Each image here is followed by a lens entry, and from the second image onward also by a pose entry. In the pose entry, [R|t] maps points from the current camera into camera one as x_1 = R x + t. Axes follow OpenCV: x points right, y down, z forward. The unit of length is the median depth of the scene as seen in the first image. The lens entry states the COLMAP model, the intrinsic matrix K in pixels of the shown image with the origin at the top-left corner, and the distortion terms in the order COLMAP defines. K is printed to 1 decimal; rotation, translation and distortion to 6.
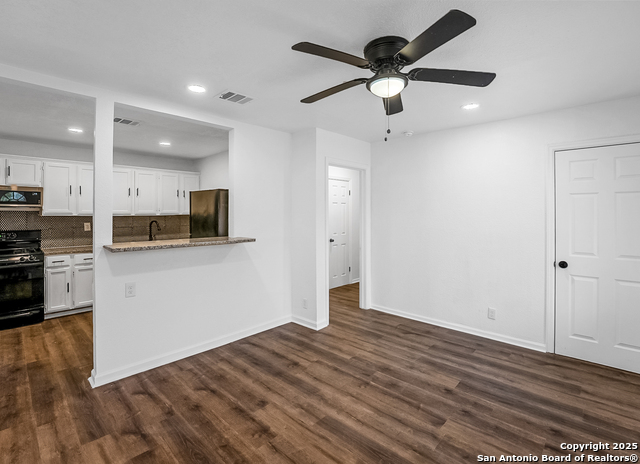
lens RADIAL K [[298.0, 0, 319.6], [0, 298.0, 211.3], [0, 0, 1]] dist [-0.018450, -0.000597]
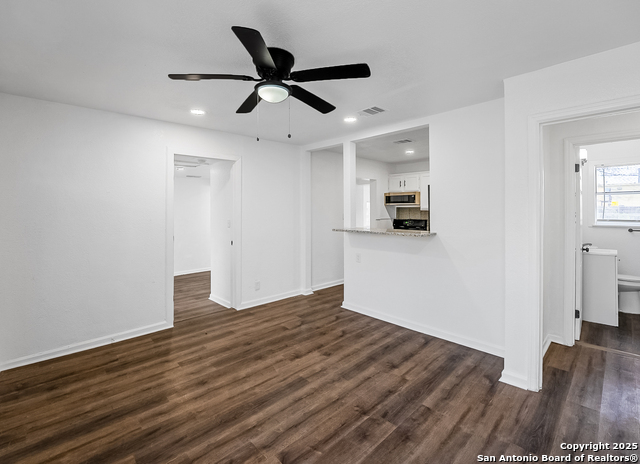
lens RADIAL K [[298.0, 0, 319.6], [0, 298.0, 211.3], [0, 0, 1]] dist [-0.018450, -0.000597]
pose [[-0.044334, 0.004428, -0.999007, 1.046450], [0.010717, 0.999935, 0.003957, 0.015943], [0.998959, -0.010531, -0.044378, 0.974236]]
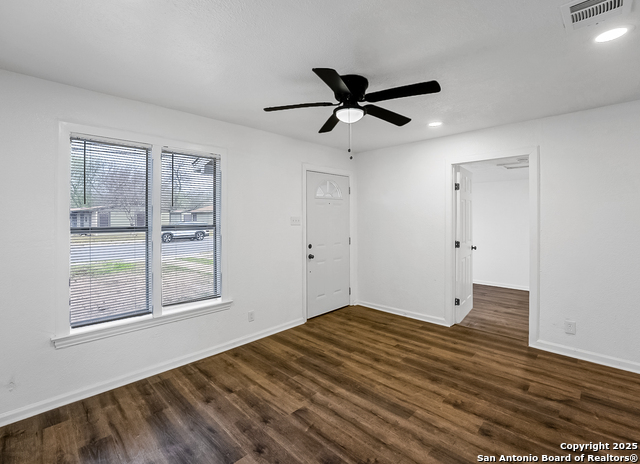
lens RADIAL K [[298.0, 0, 319.6], [0, 298.0, 211.3], [0, 0, 1]] dist [-0.018450, -0.000597]
pose [[-0.999852, 0.002664, 0.016992, 0.269183], [0.002191, 0.999613, -0.027743, 0.012437], [-0.017059, -0.027702, -0.999471, 1.796701]]
